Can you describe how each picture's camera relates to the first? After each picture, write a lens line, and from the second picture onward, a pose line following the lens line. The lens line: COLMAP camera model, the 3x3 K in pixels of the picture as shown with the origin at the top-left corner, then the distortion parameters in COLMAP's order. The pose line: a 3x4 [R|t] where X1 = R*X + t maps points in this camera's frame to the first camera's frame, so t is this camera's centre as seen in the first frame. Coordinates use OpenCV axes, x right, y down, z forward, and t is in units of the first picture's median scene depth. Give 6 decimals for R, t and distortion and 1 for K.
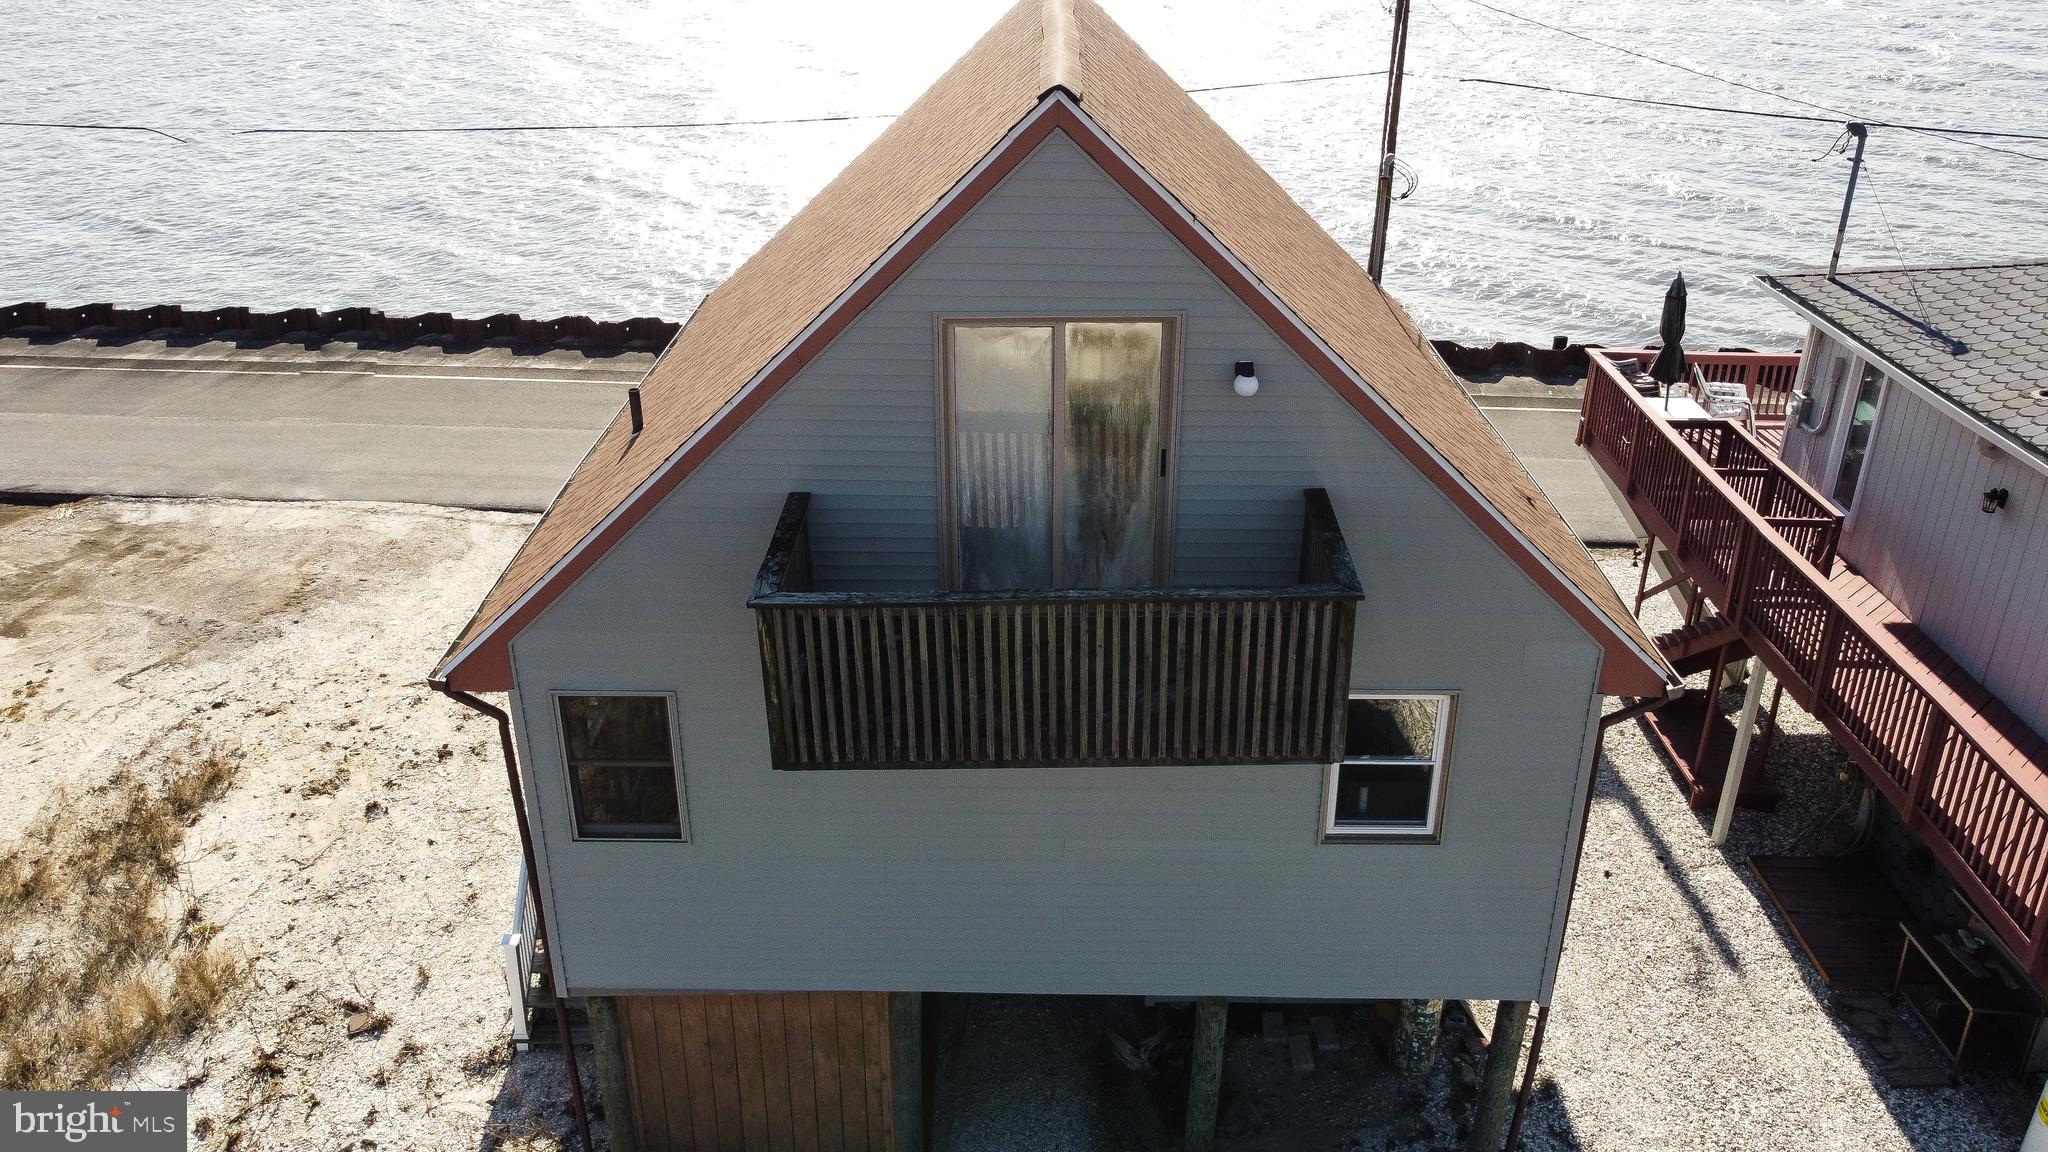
lens RADIAL K [[1569.7, 0, 1031.2], [0, 1569.7, 559.3], [0, 0, 1]] dist [0.006673, -0.007907]
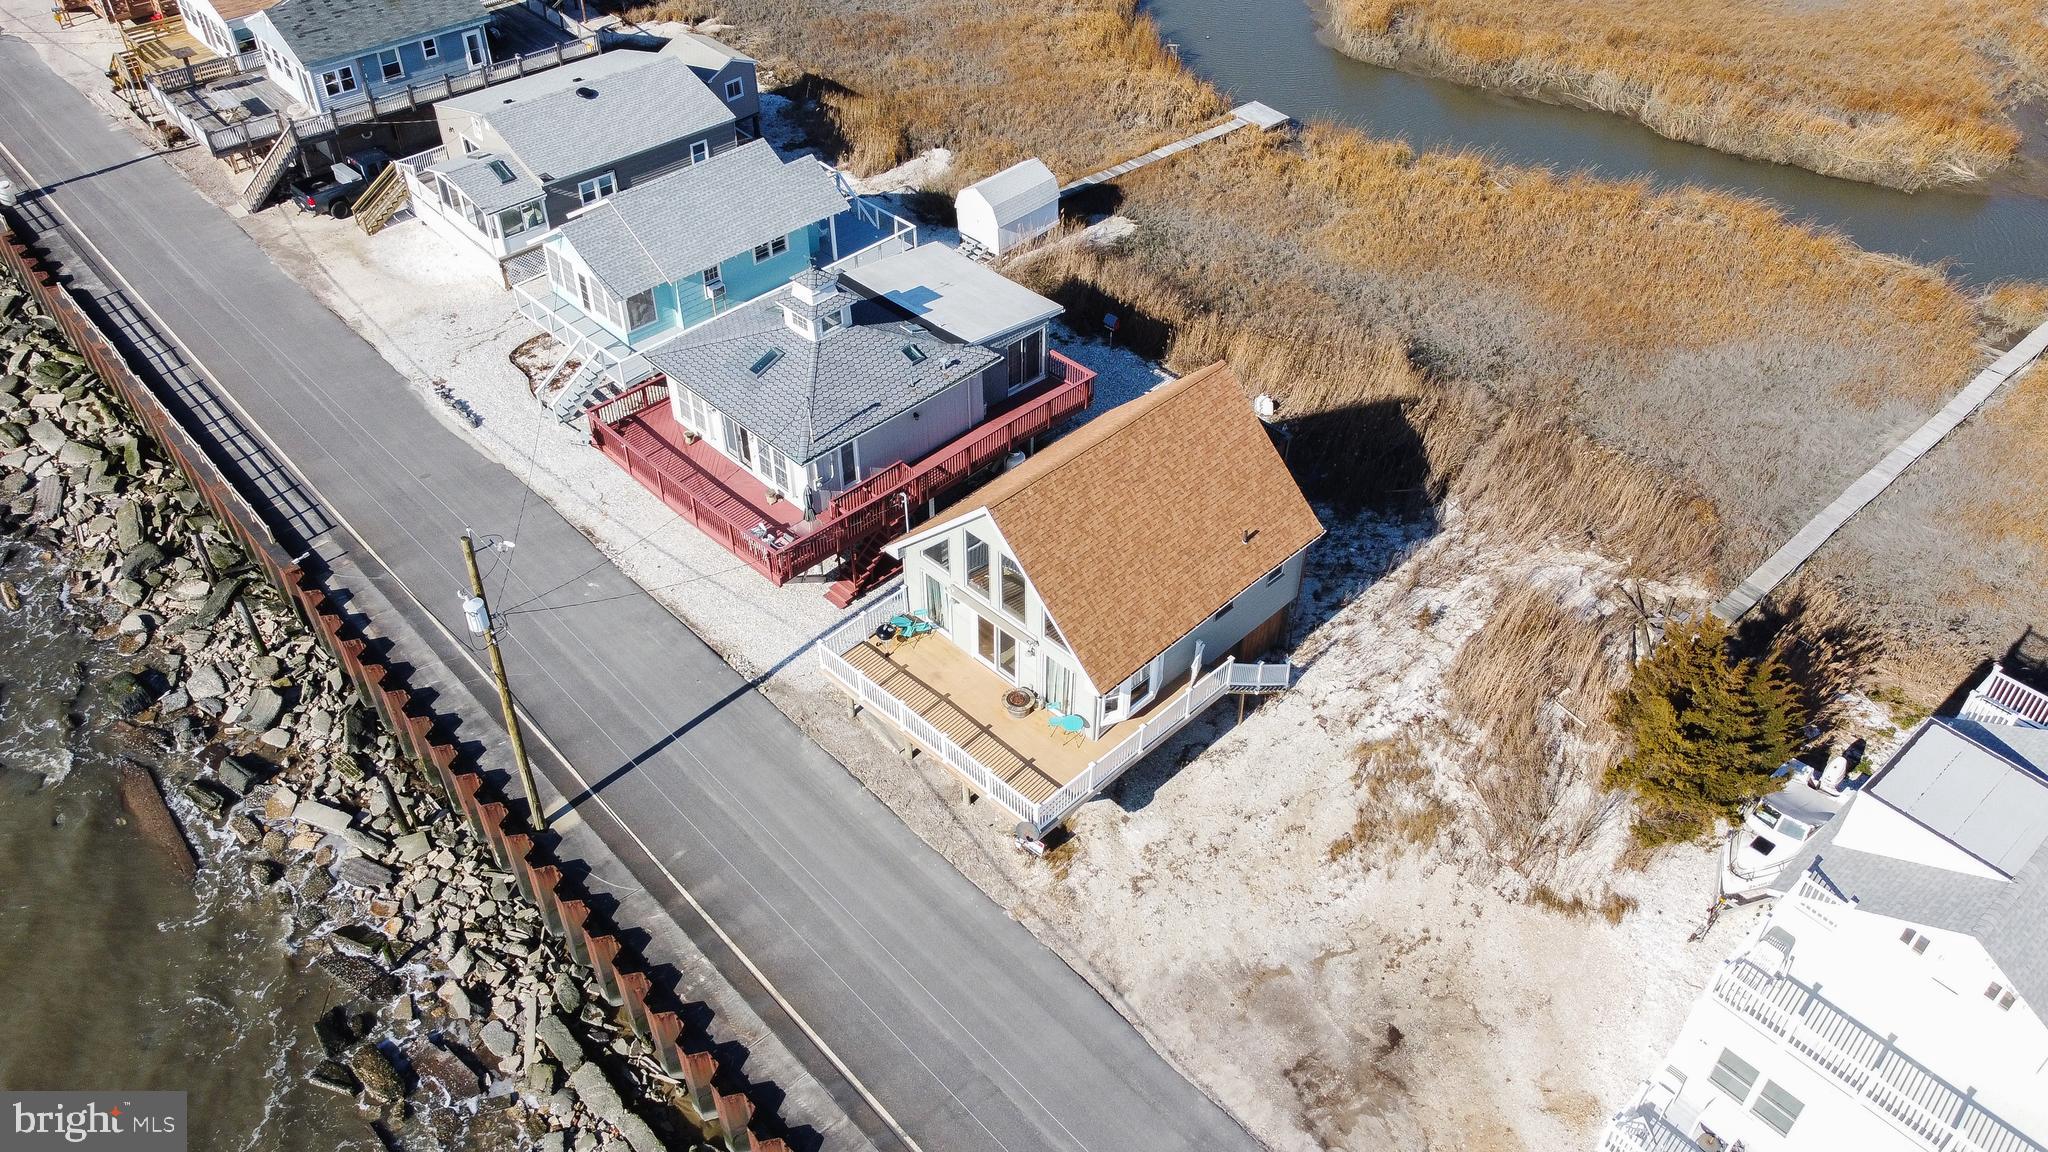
lens RADIAL K [[1569.7, 0, 1031.2], [0, 1569.7, 559.3], [0, 0, 1]] dist [0.006673, -0.007907]
pose [[-0.715380, -0.457052, 0.528522, -1.321516], [0.289356, 0.494712, 0.819471, -2.269034], [-0.636007, 0.739164, -0.221656, 1.586240]]
